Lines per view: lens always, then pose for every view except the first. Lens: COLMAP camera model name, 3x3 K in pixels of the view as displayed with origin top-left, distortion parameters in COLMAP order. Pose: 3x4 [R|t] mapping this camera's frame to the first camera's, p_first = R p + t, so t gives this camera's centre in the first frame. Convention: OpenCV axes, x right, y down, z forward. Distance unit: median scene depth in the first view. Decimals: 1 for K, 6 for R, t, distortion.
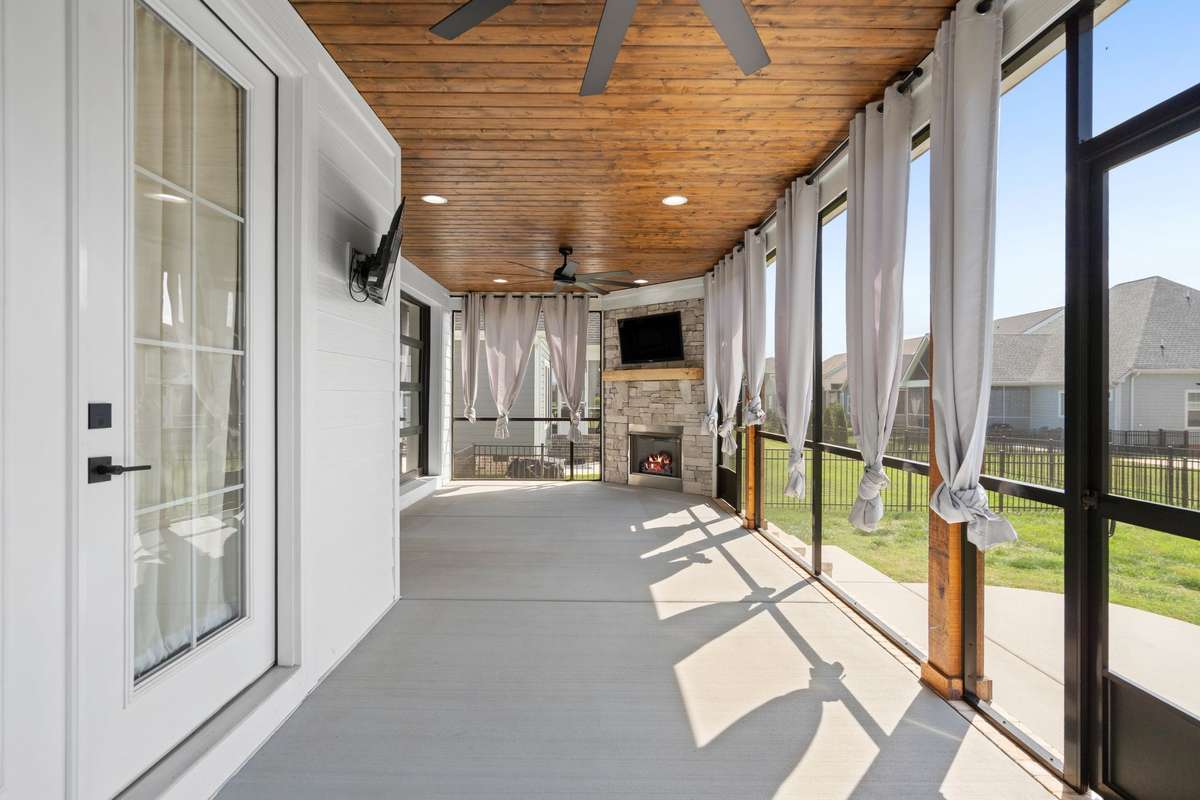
lens RADIAL K [[544.2, 0, 598.1], [0, 544.2, 396.3], [0, 0, 1]] dist [-0.000159, 0.000032]
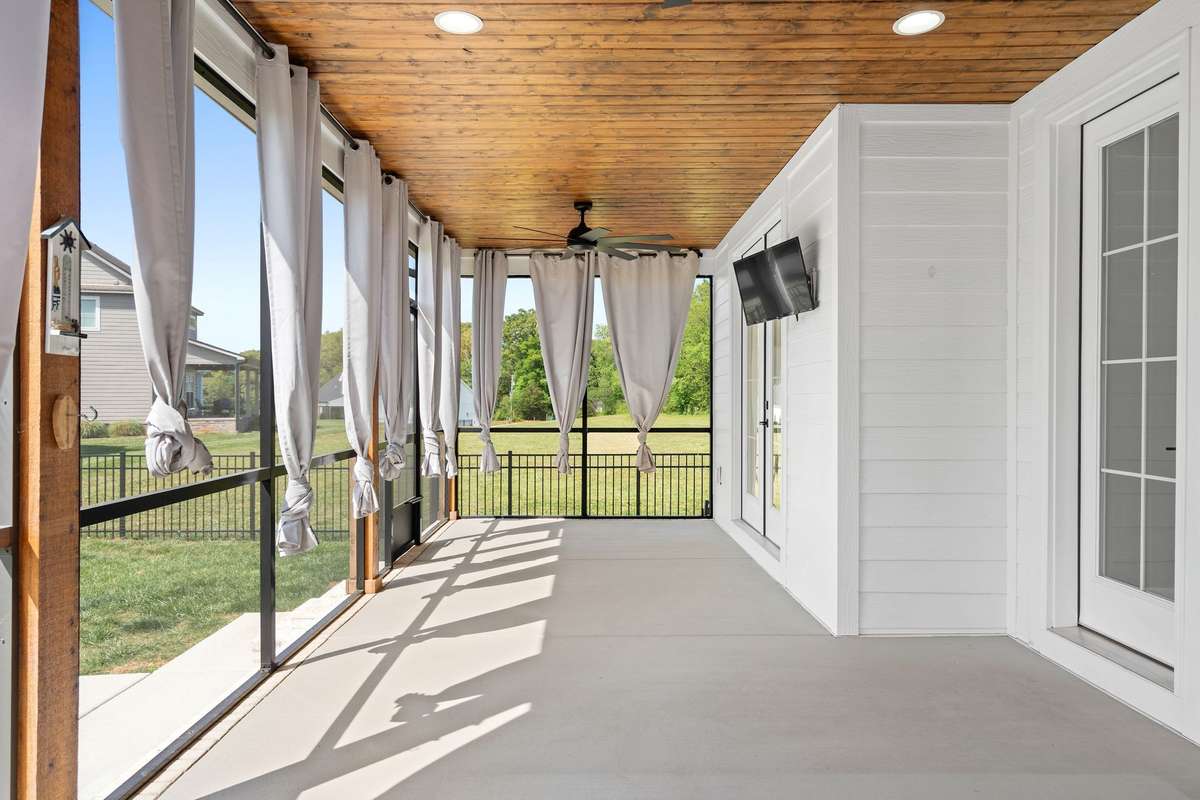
lens RADIAL K [[544.2, 0, 601.1], [0, 544.2, 394.8], [0, 0, 1]] dist [-0.000159, 0.000032]
pose [[-0.999892, -0.010174, 0.010601, -0.002474], [-0.010154, 0.999947, 0.001879, -0.008908], [-0.010620, 0.001771, -0.999942, 1.927753]]
